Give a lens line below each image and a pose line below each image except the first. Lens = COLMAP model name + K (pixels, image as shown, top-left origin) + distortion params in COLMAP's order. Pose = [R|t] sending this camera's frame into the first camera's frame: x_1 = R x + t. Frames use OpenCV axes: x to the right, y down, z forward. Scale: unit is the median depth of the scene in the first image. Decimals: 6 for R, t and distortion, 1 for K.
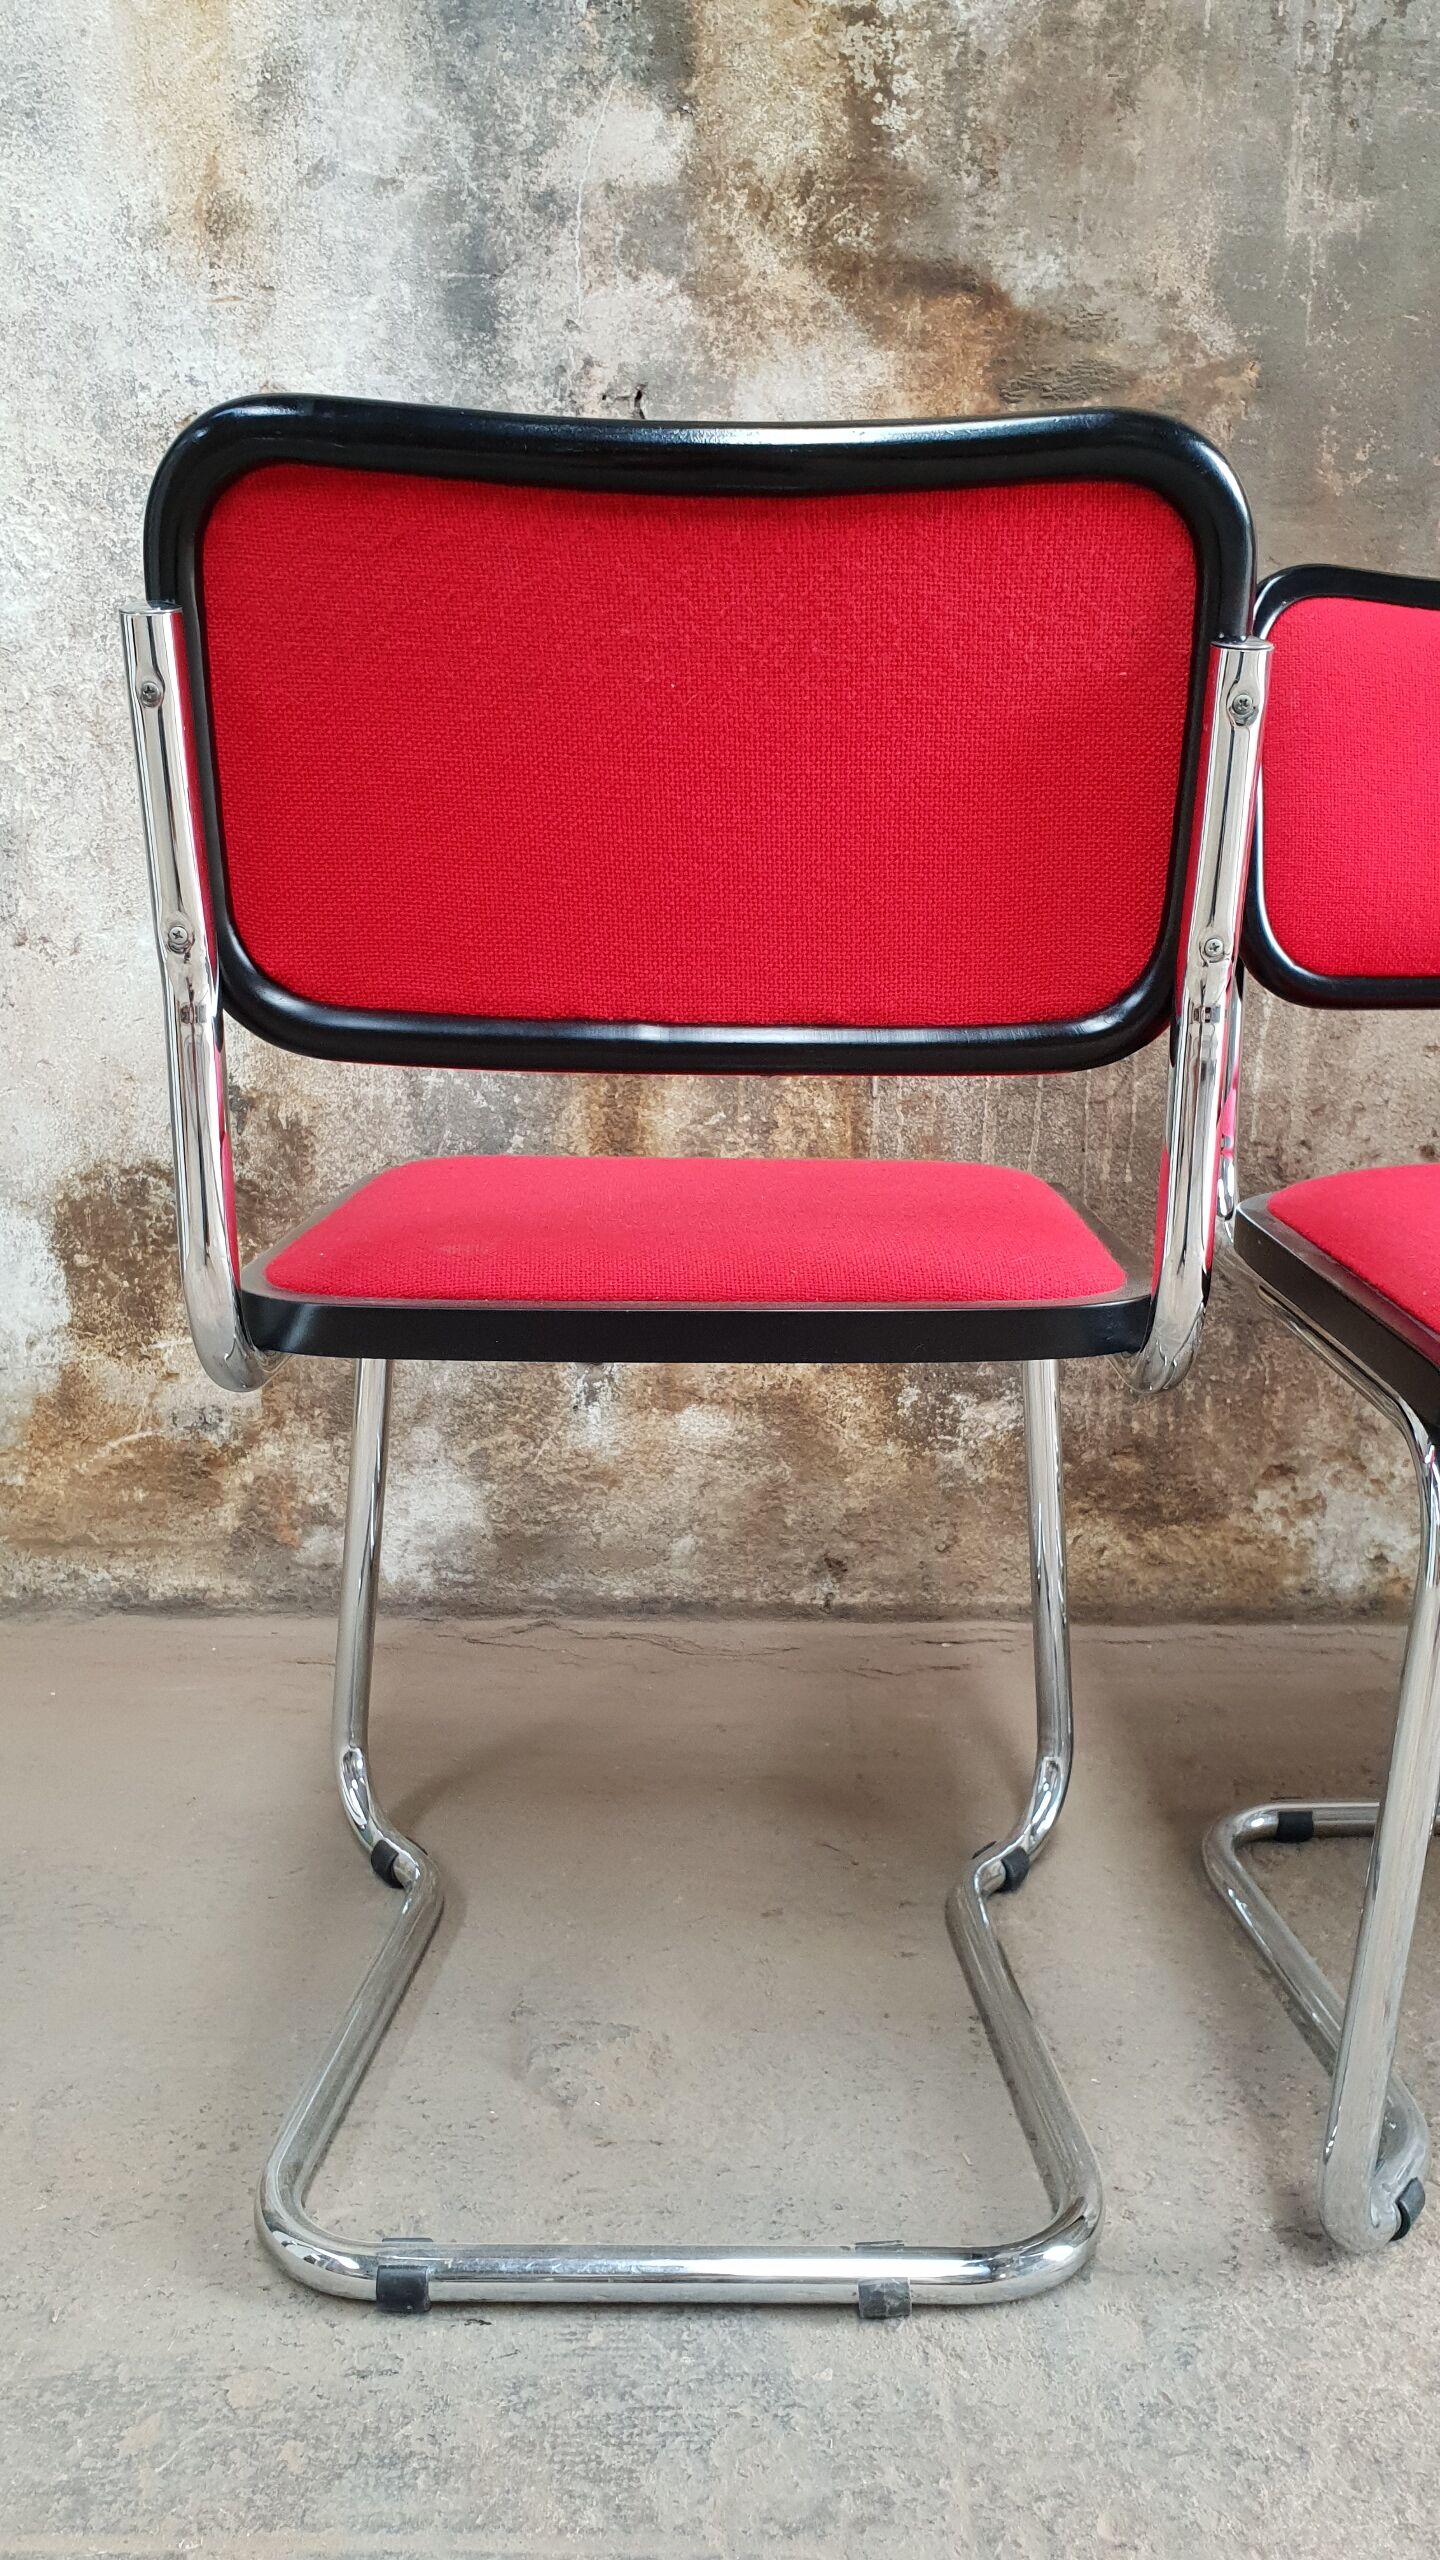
lens RADIAL K [[1995.1, 0, 750.9], [0, 1995.1, 1271.9], [0, 0, 1]] dist [-0.002691, 0.013939]
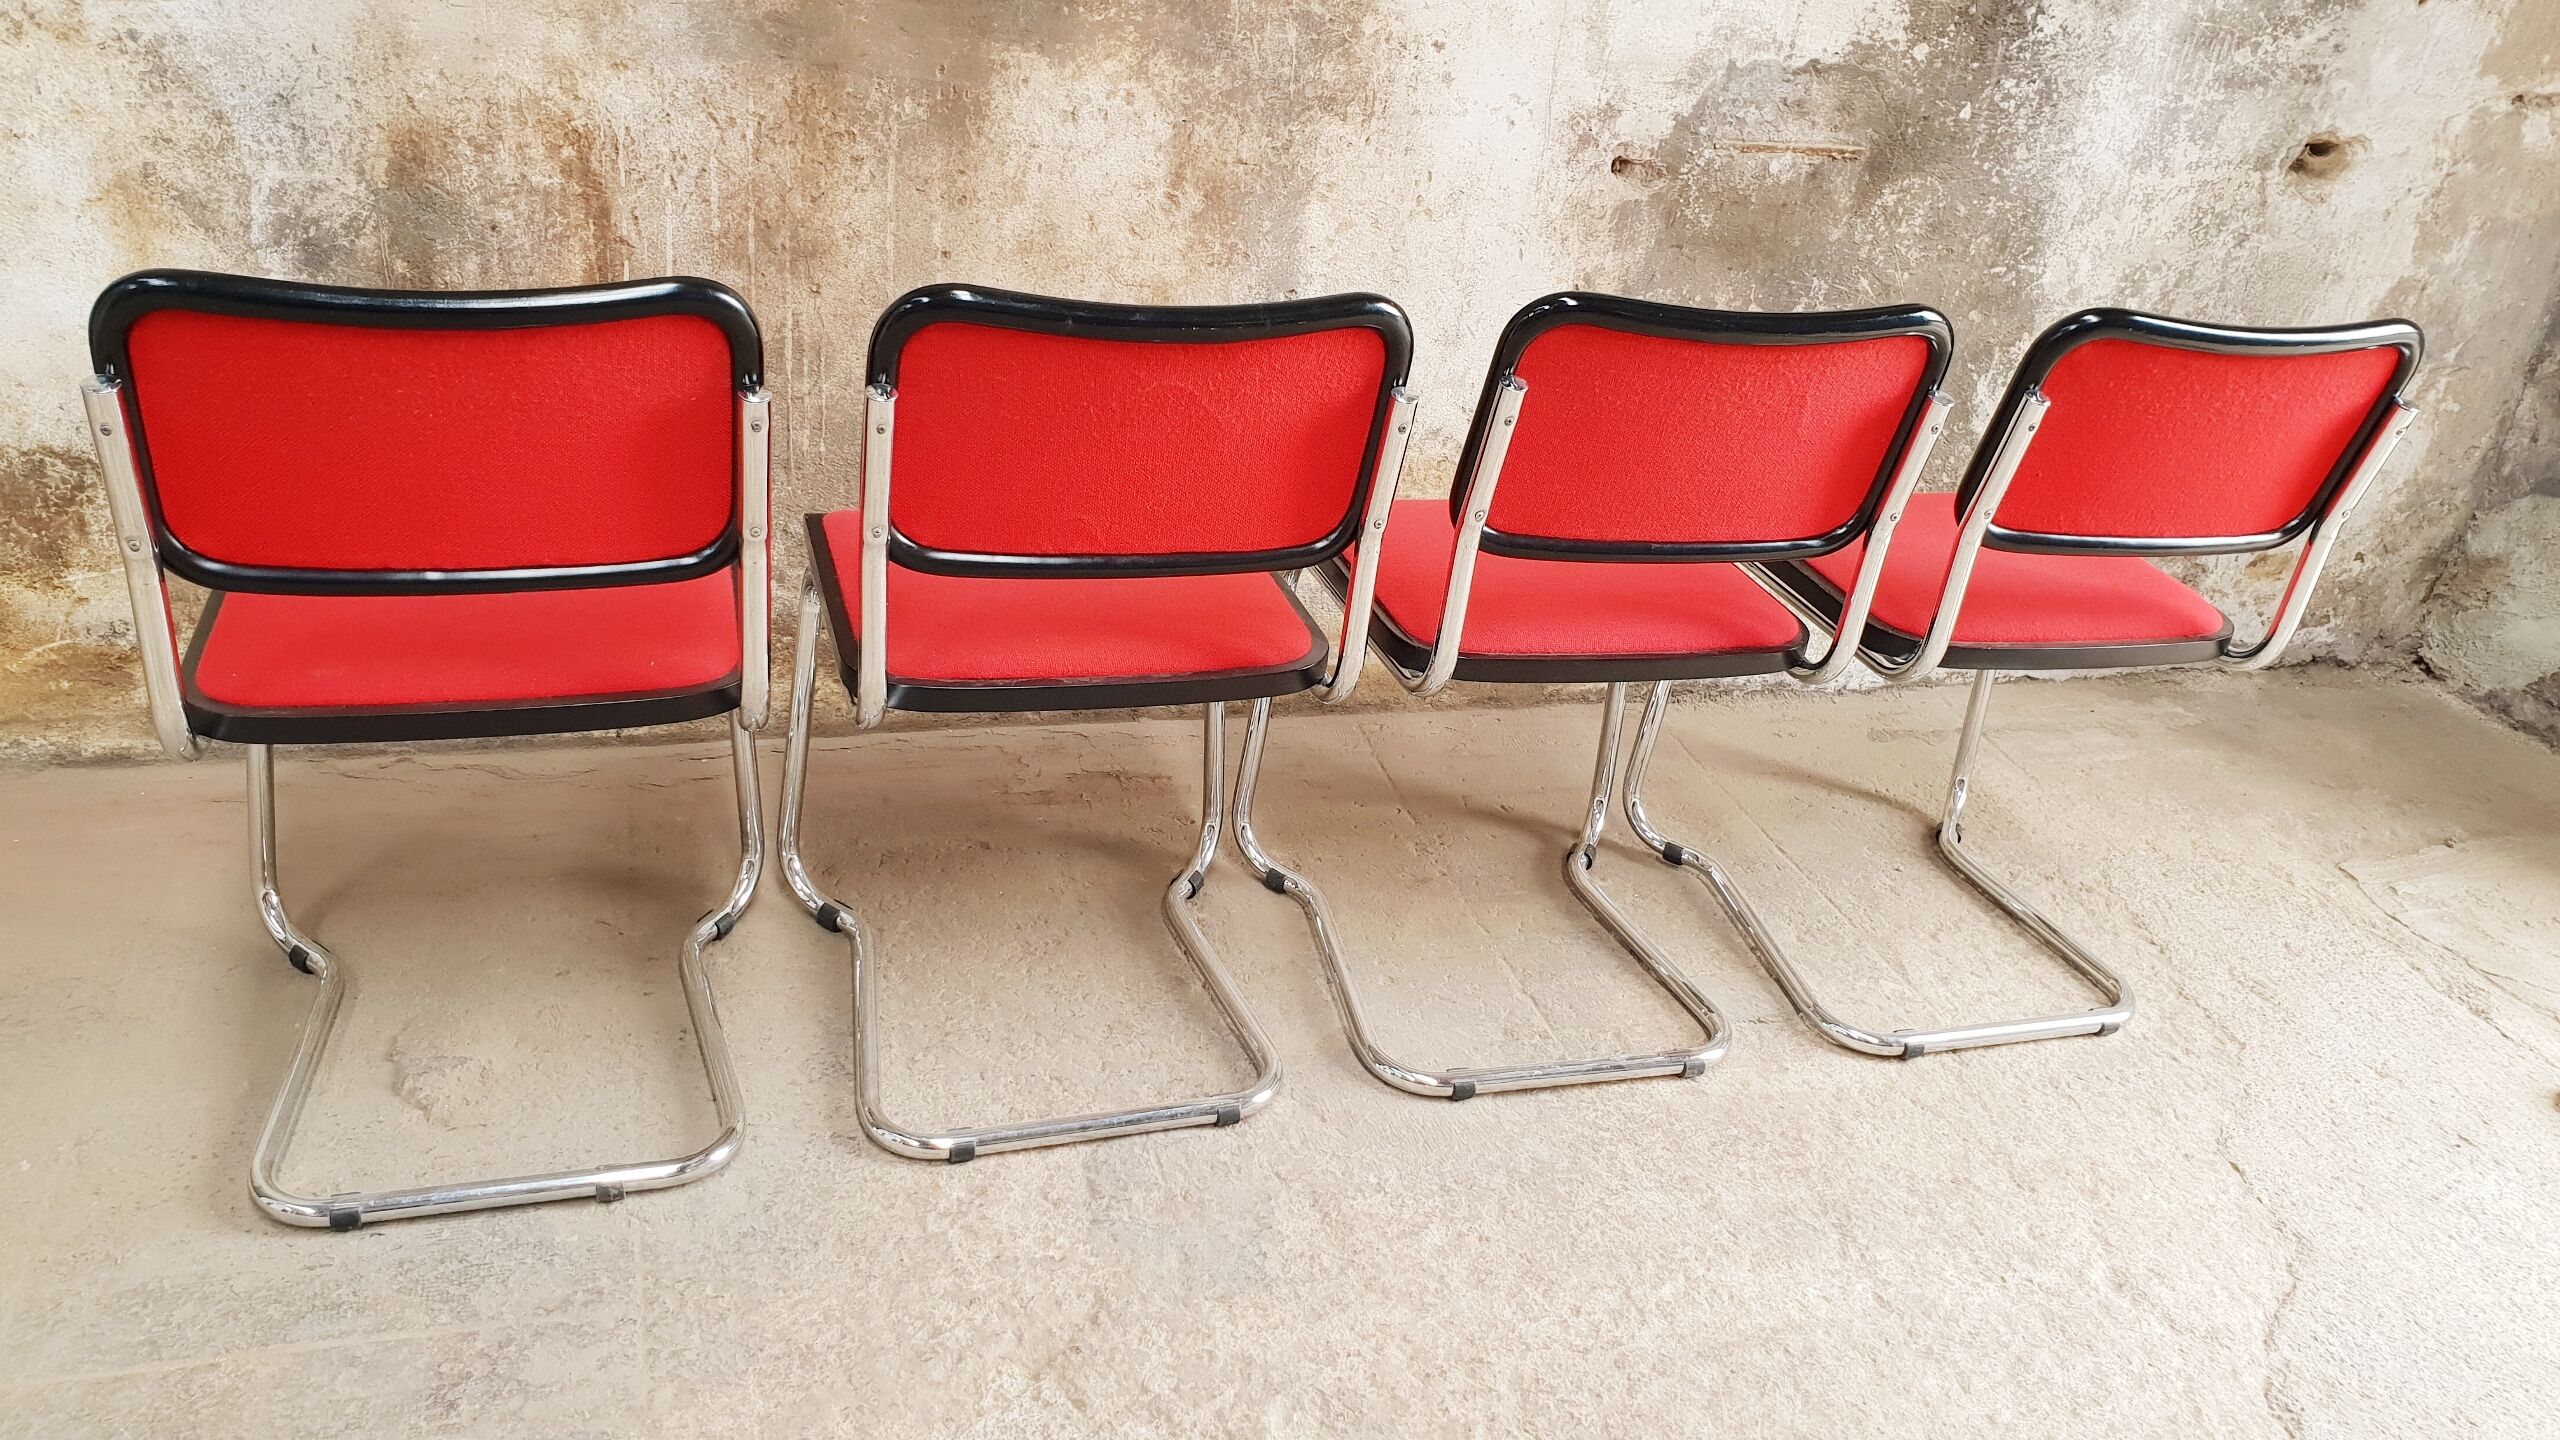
lens RADIAL K [[1995.1, 0, 1272.5], [0, 1995.1, 682.1], [0, 0, 1]] dist [-0.002691, 0.013939]
pose [[0.958865, -0.042752, 0.280623, 0.100668], [-0.033073, 0.965035, 0.260027, -0.296420], [-0.281928, -0.258612, 0.923925, -0.503777]]
